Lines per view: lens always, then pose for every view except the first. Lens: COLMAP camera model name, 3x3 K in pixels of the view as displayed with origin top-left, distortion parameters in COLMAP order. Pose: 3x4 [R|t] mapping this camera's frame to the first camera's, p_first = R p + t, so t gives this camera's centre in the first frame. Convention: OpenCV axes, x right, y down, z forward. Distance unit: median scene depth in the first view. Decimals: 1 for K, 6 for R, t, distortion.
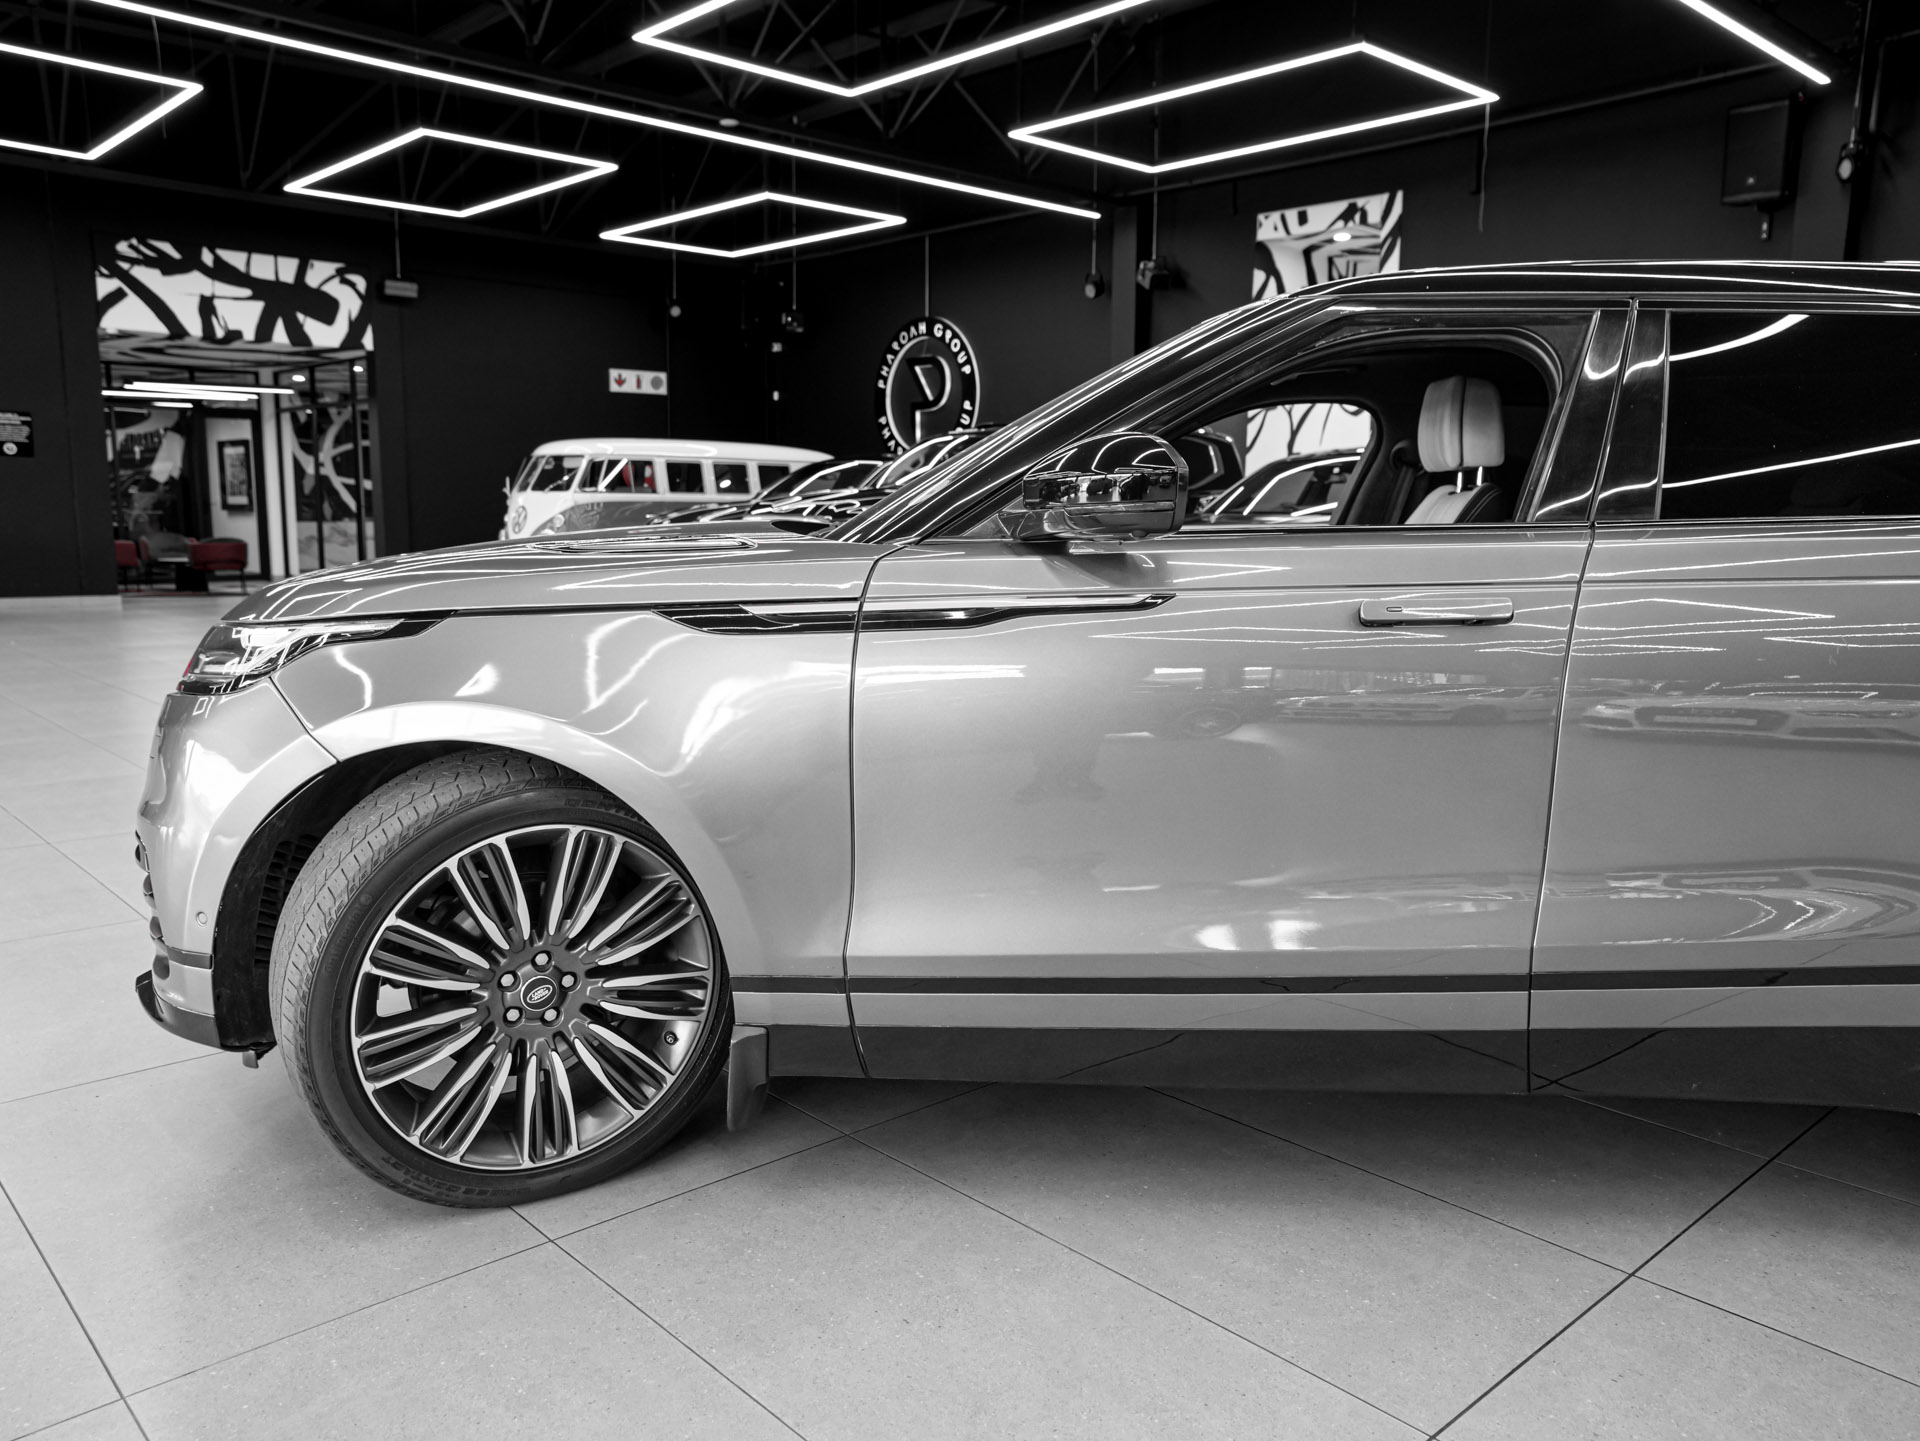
lens RADIAL K [[1449.7, 0, 960.1], [0, 1449.7, 718.6], [0, 0, 1]] dist [-0.028880, 0.069895]
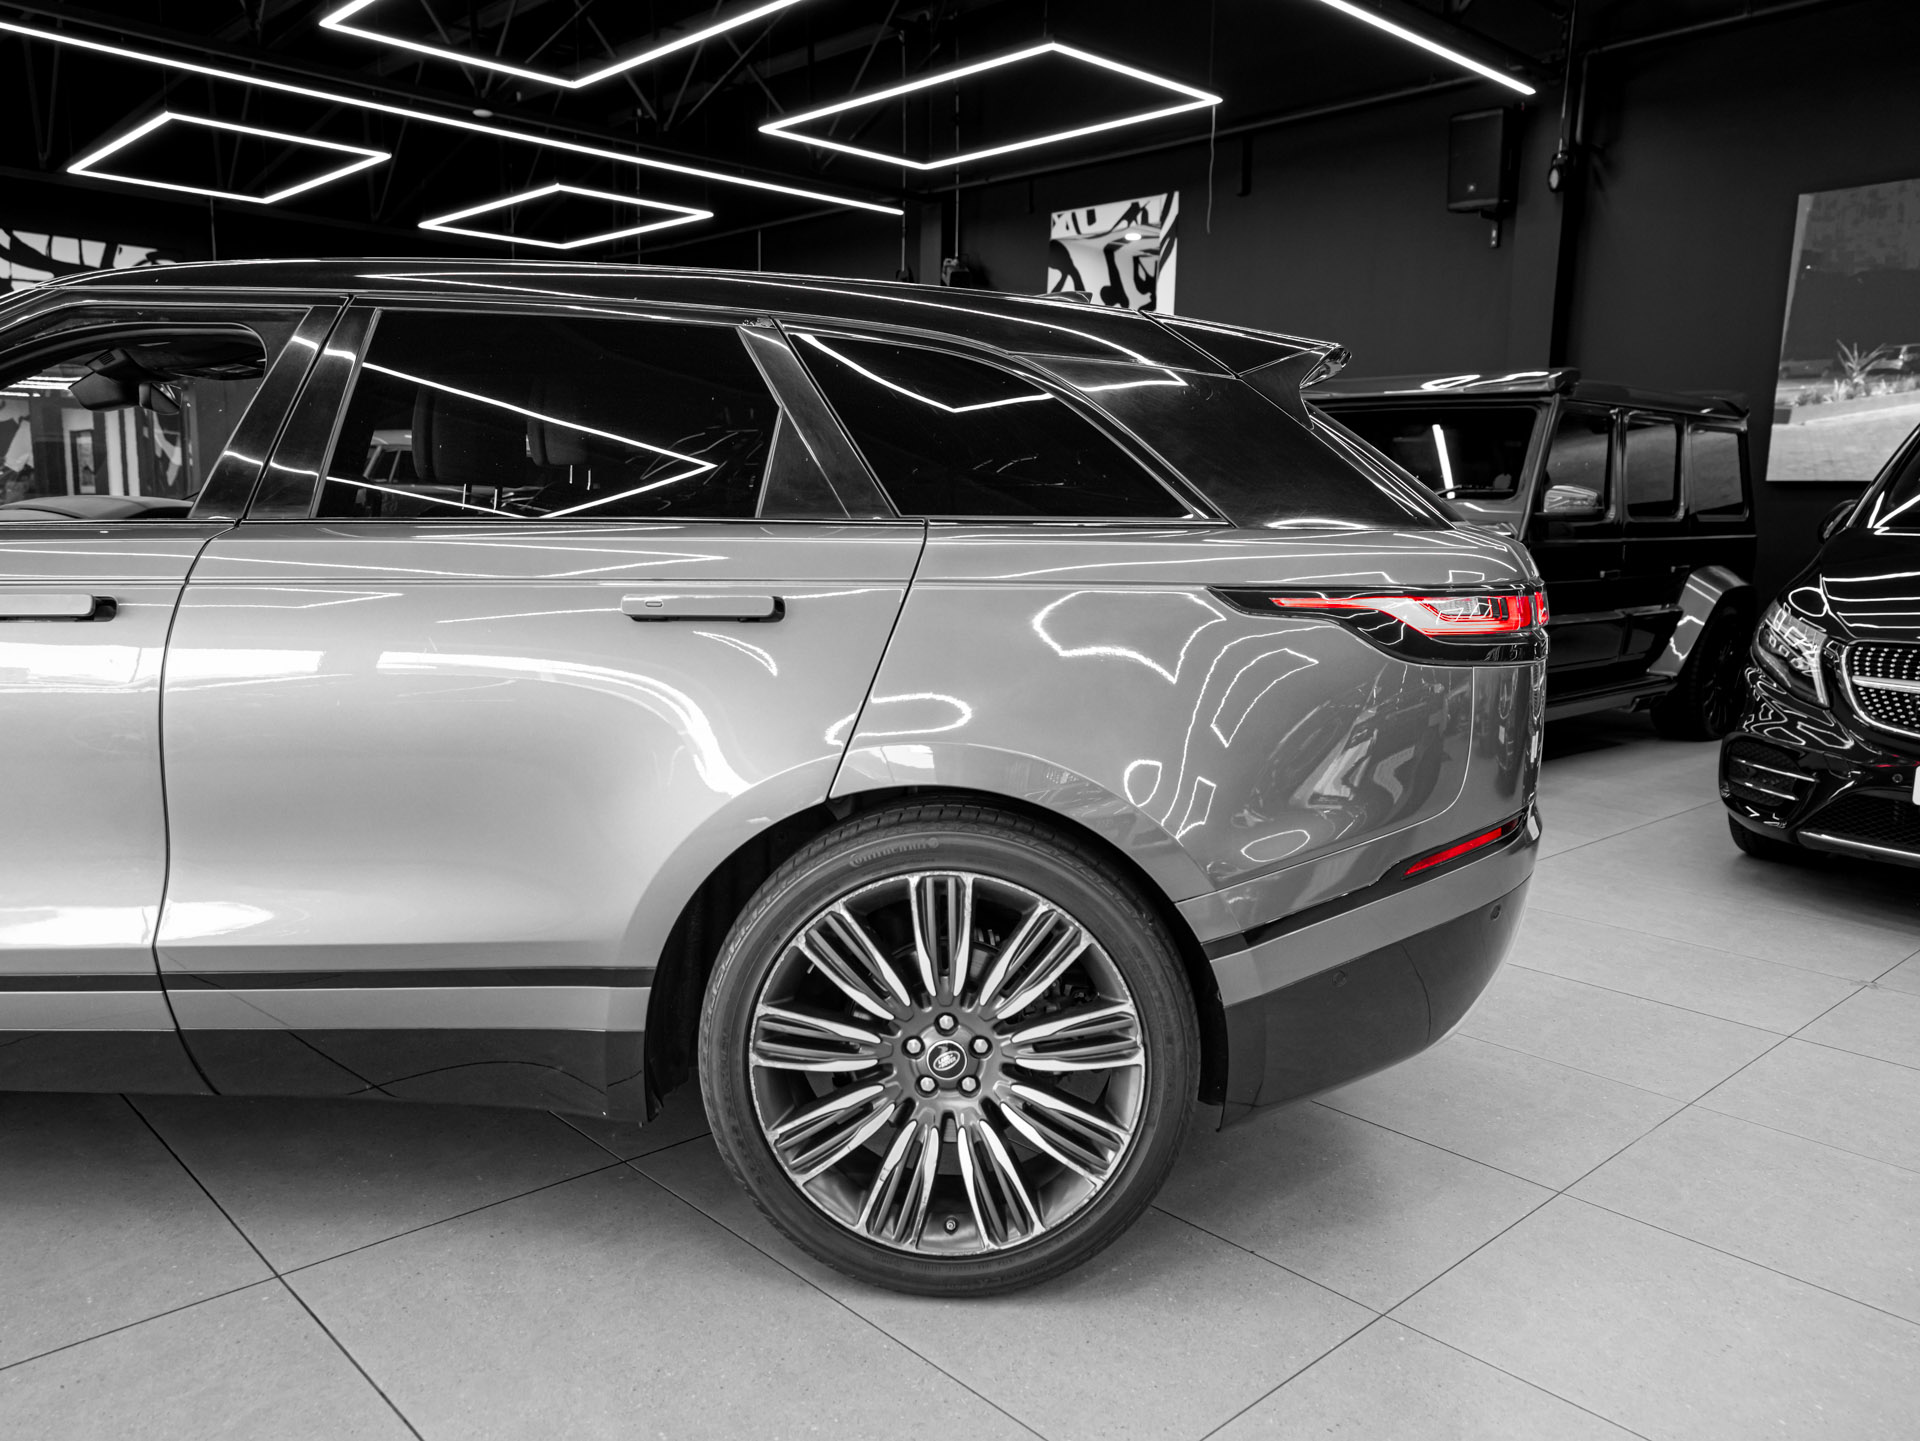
lens RADIAL K [[1449.7, 0, 960.1], [0, 1449.7, 718.6], [0, 0, 1]] dist [-0.028880, 0.069895]
pose [[0.999907, 0.011459, 0.007382, 0.137016], [-0.011477, 0.999931, 0.002388, -0.001071], [-0.007355, -0.002472, 0.999970, 0.000215]]
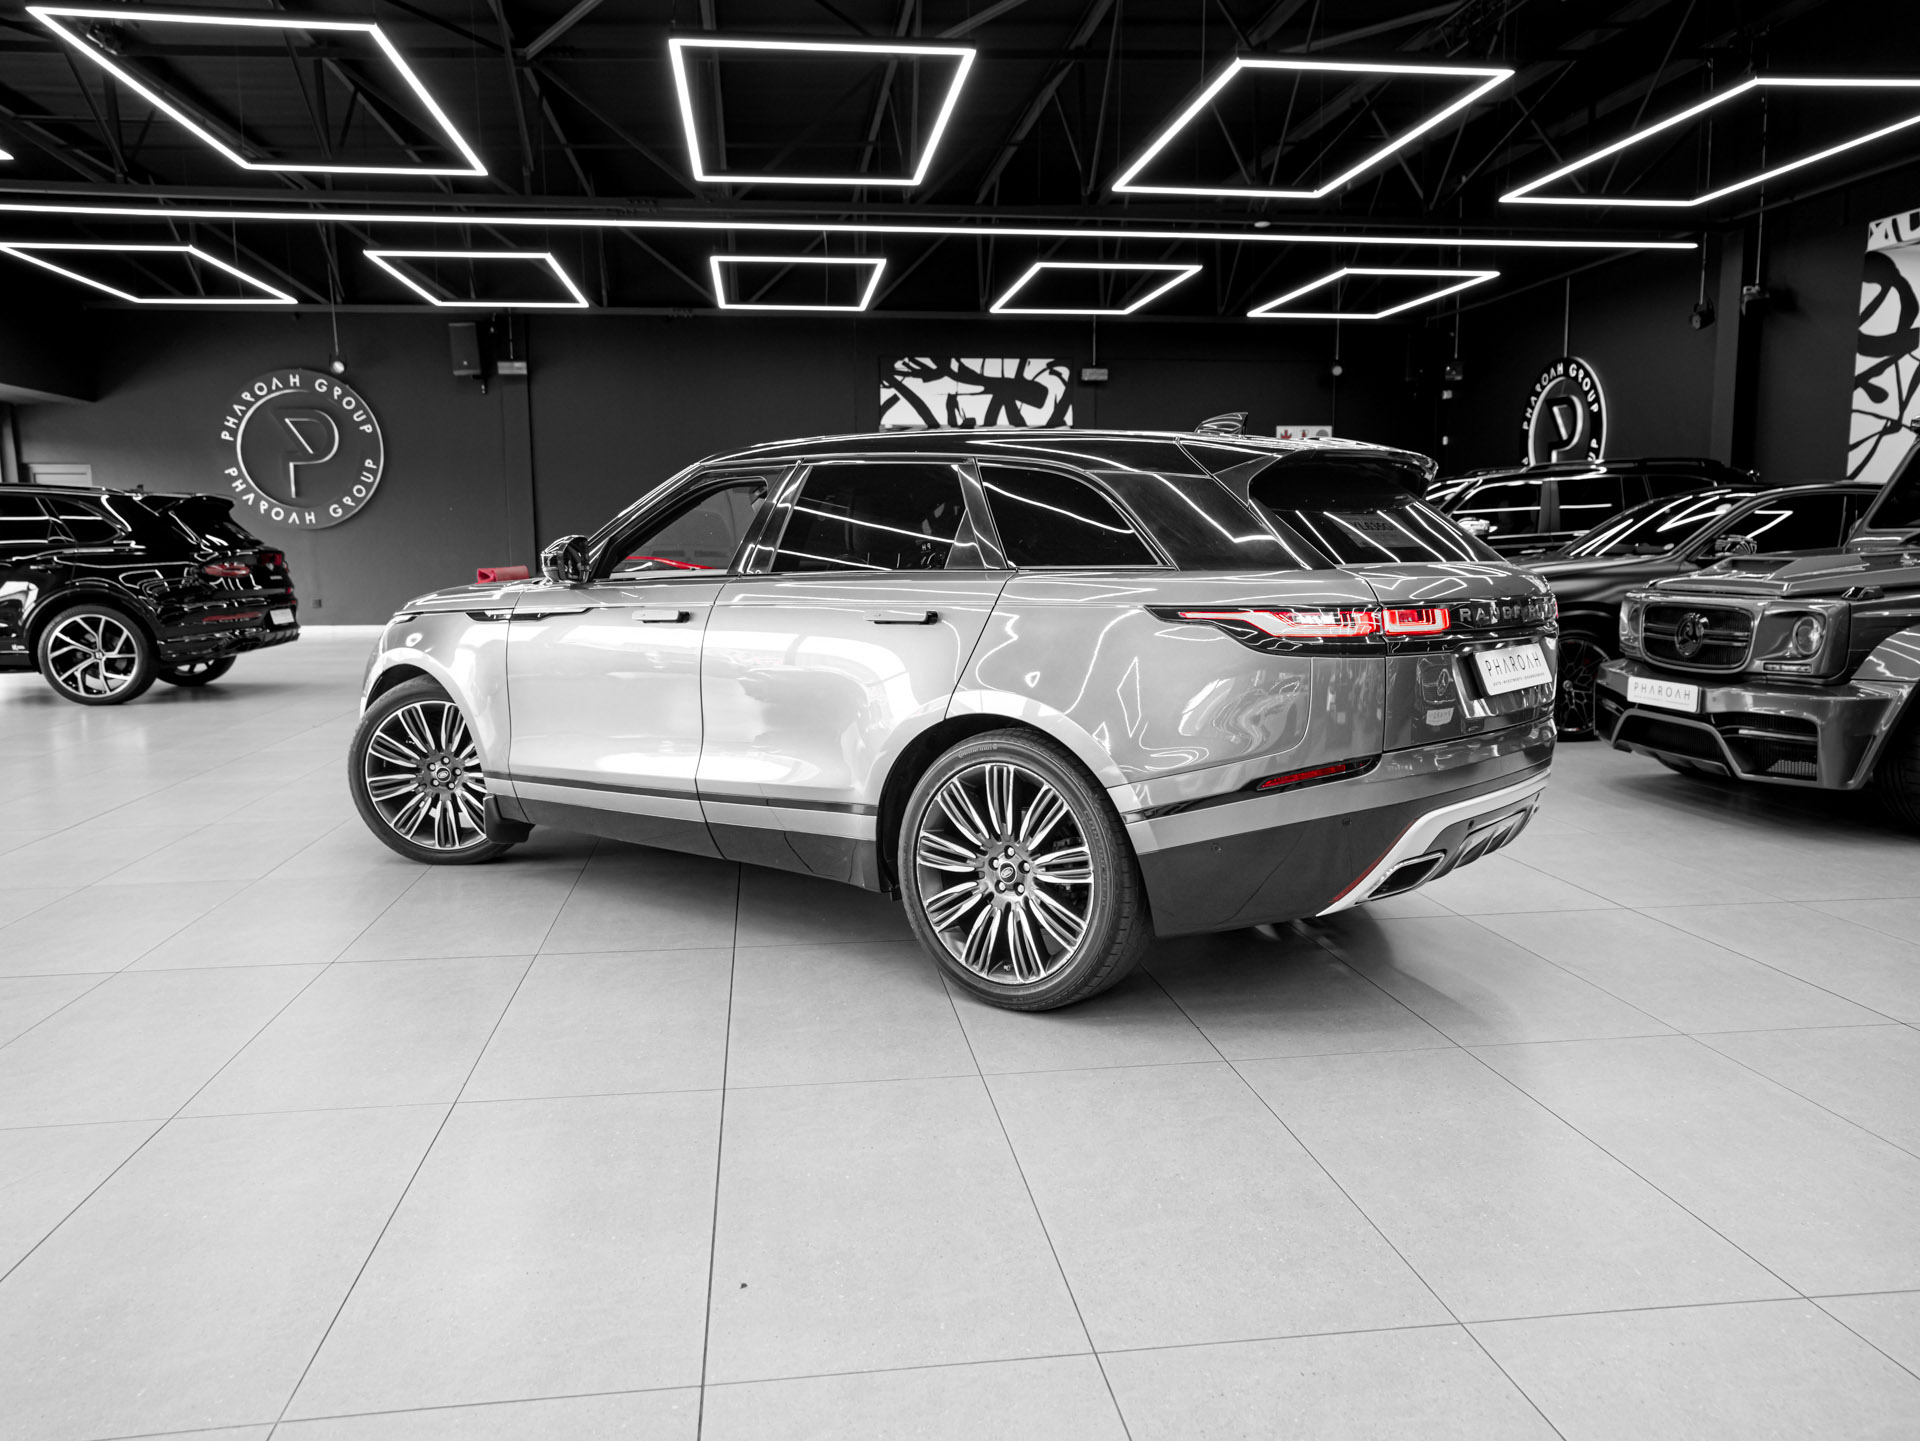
lens RADIAL K [[1449.7, 0, 960.1], [0, 1449.7, 718.6], [0, 0, 1]] dist [-0.028880, 0.069895]
pose [[0.817402, 0.055017, -0.573435, 0.276329], [-0.069172, 0.997601, -0.002889, 0.007565], [0.571900, 0.042027, 0.819246, -0.071771]]
